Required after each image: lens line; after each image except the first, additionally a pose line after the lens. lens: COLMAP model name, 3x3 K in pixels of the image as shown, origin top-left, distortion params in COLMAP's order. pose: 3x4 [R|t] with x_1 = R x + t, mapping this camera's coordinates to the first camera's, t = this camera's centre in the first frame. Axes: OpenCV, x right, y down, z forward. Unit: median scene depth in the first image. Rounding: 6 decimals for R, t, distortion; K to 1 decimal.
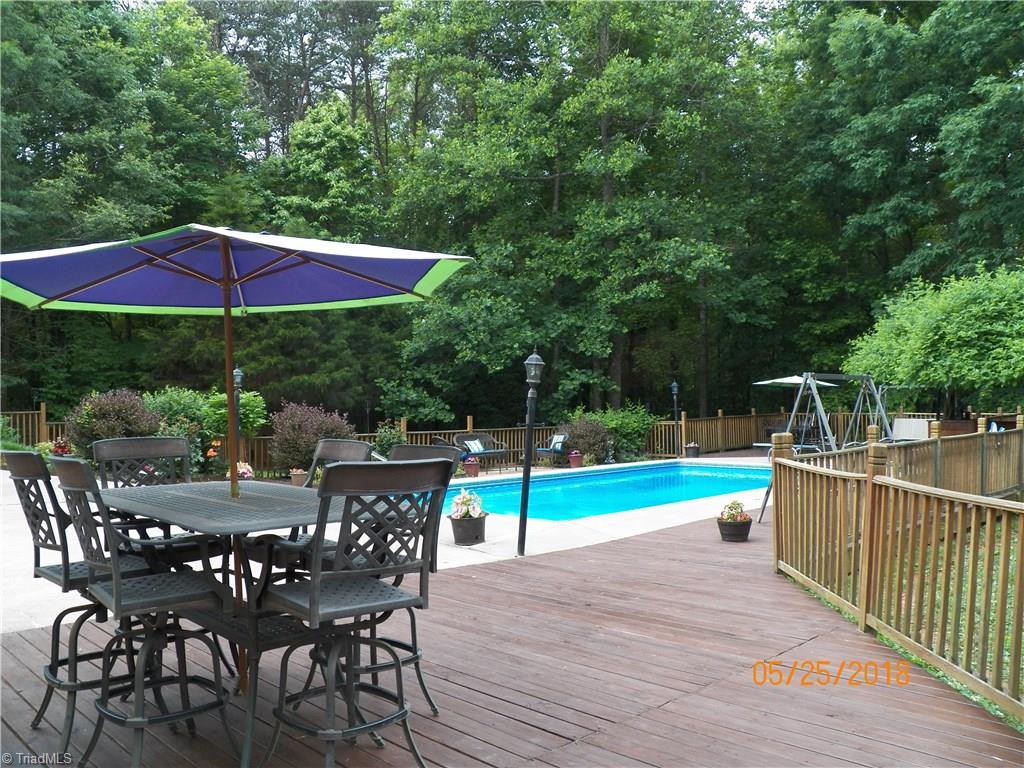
lens RADIAL K [[841.7, 0, 512.0], [0, 841.7, 384.0], [0, 0, 1]] dist [-0.140562, 0.106831]
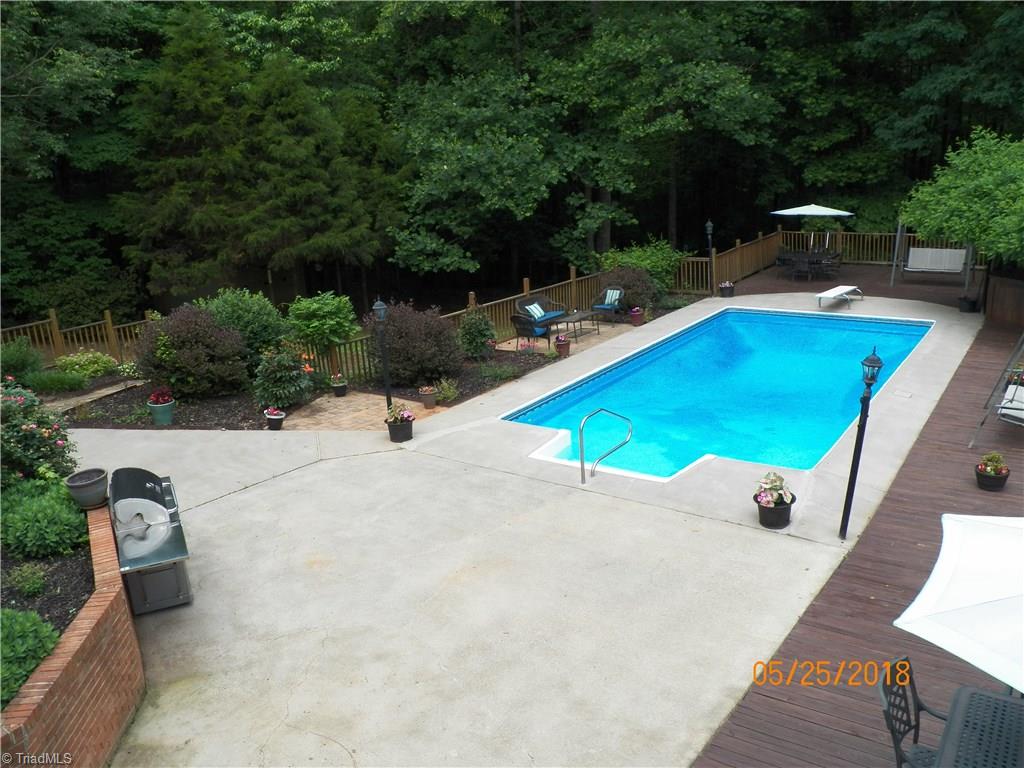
lens RADIAL K [[841.7, 0, 512.0], [0, 841.7, 384.0], [0, 0, 1]] dist [-0.140562, 0.106831]
pose [[0.982559, -0.095457, 0.159580, -0.191802], [0.045676, 0.955786, 0.290493, -0.104567], [-0.180254, -0.278137, 0.943477, 0.056031]]
